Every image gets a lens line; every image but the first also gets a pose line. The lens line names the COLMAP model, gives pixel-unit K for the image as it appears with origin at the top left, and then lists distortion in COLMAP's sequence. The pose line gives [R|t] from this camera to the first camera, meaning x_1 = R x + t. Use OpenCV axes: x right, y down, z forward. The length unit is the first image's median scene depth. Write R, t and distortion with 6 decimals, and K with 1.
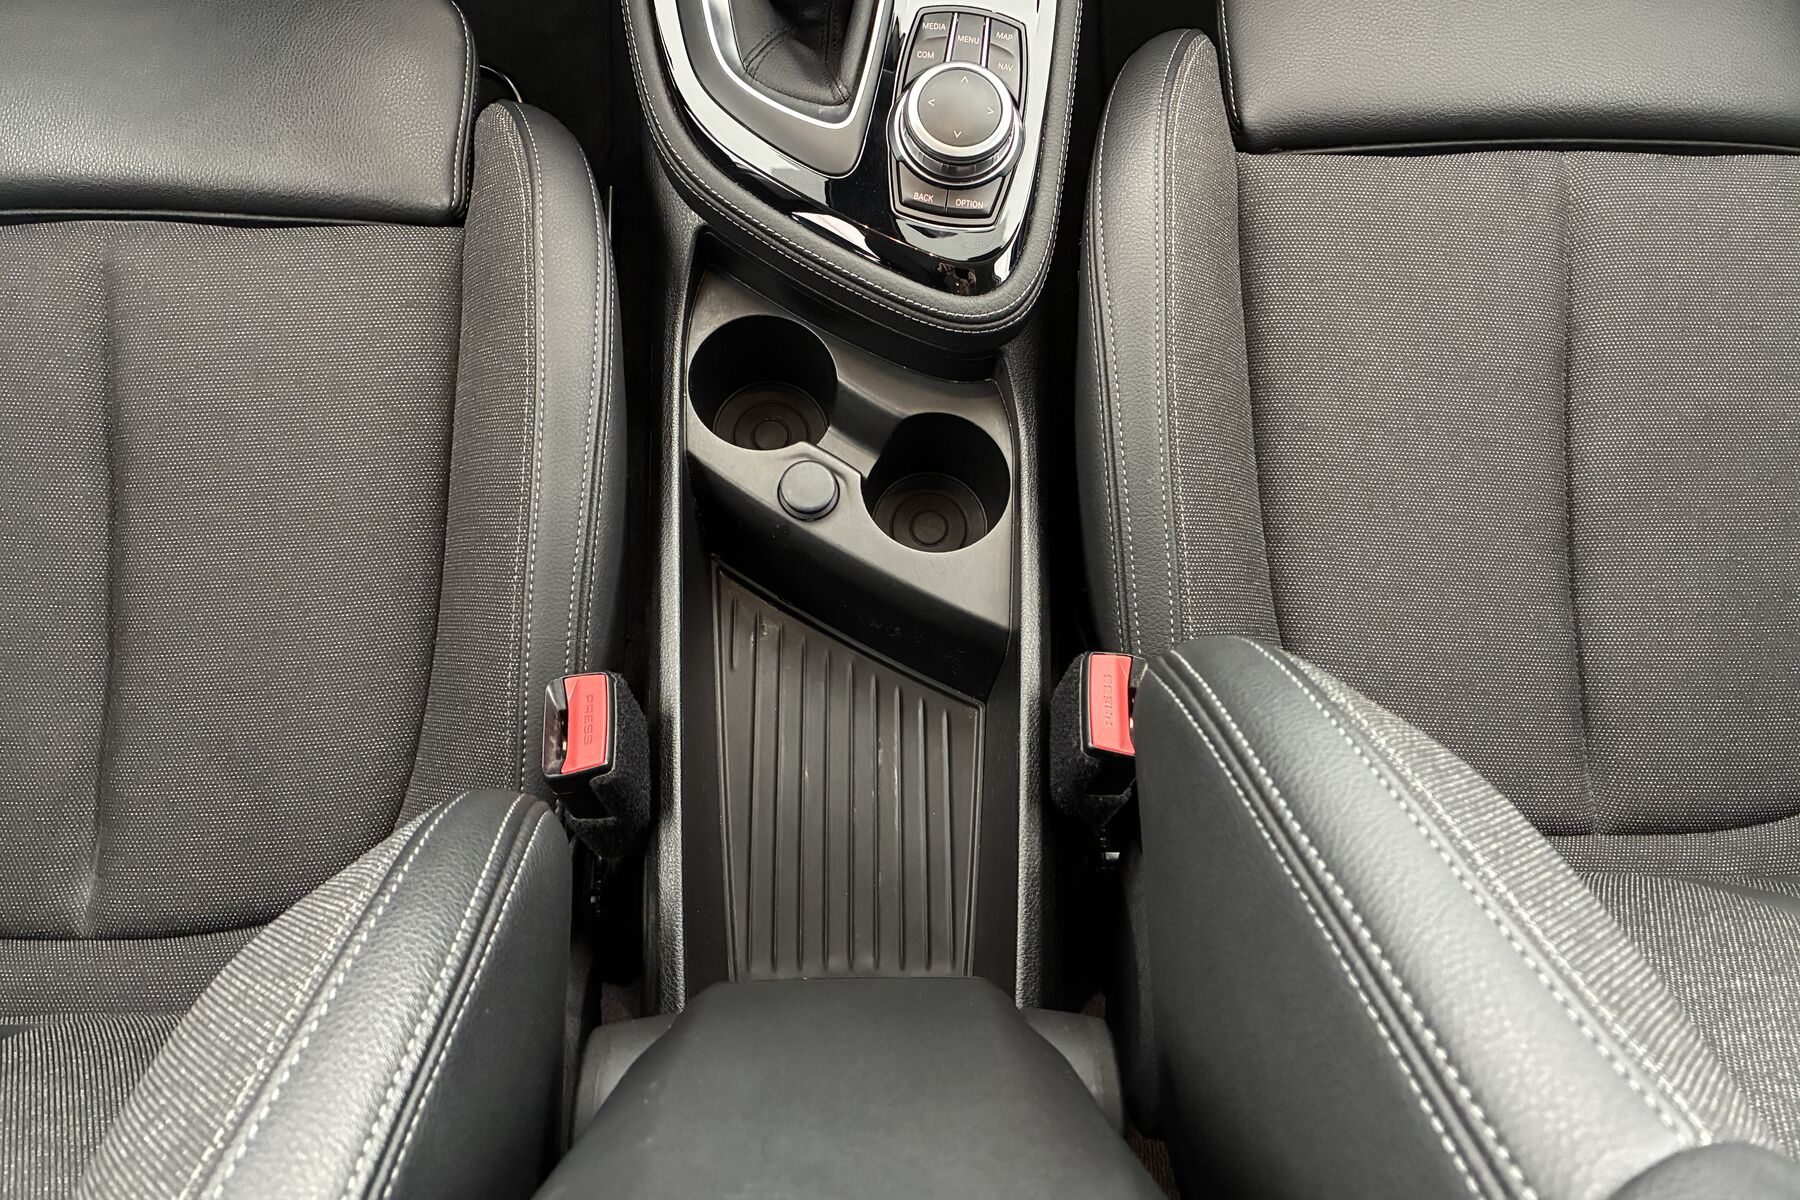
lens RADIAL K [[1370.1, 0, 899.4], [0, 1370.1, 588.7], [0, 0, 1]] dist [0.022596, -0.001980]
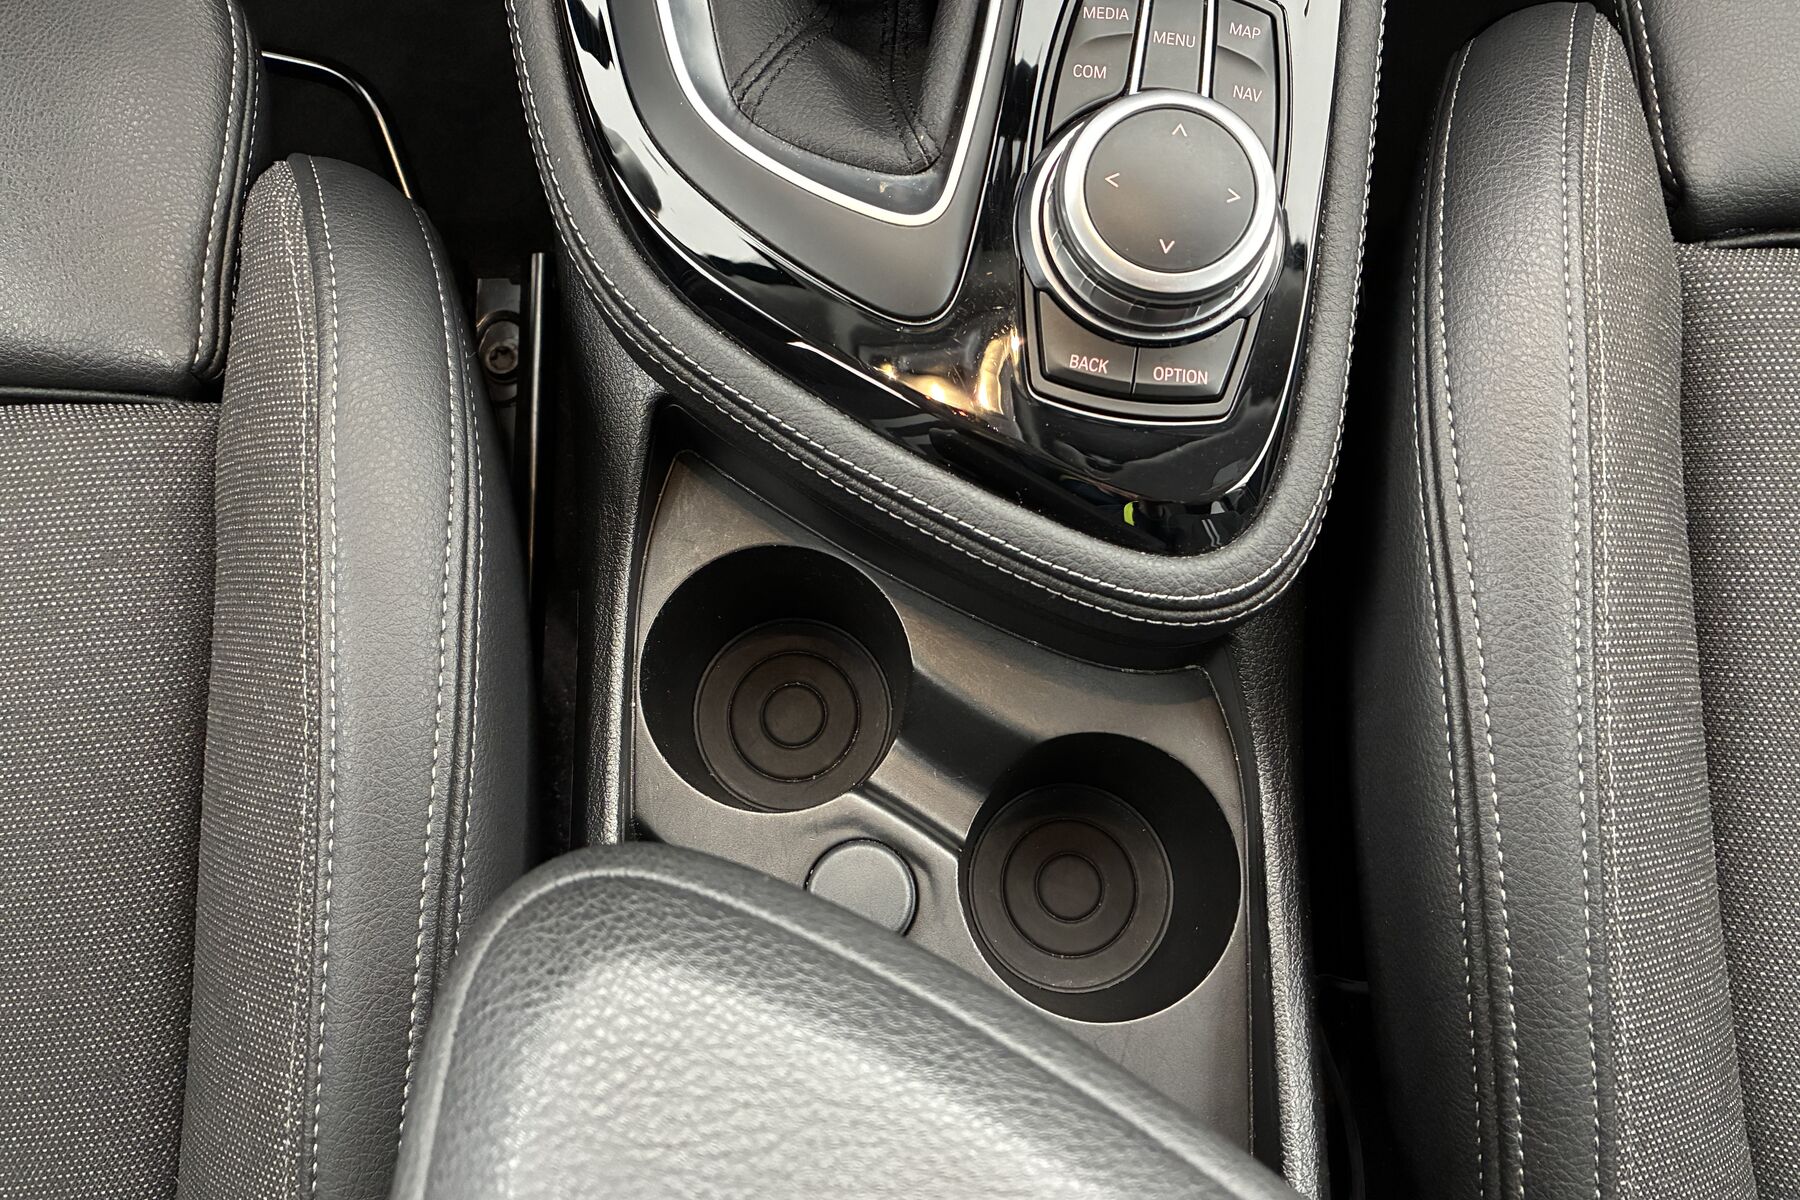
lens RADIAL K [[1370.1, 0, 899.4], [0, 1370.1, 588.7], [0, 0, 1]] dist [0.022596, -0.001980]
pose [[0.999637, -0.001948, -0.026889, -0.037283], [0.003437, 0.998457, 0.055427, -0.222858], [0.026740, -0.055499, 0.998101, 0.474100]]
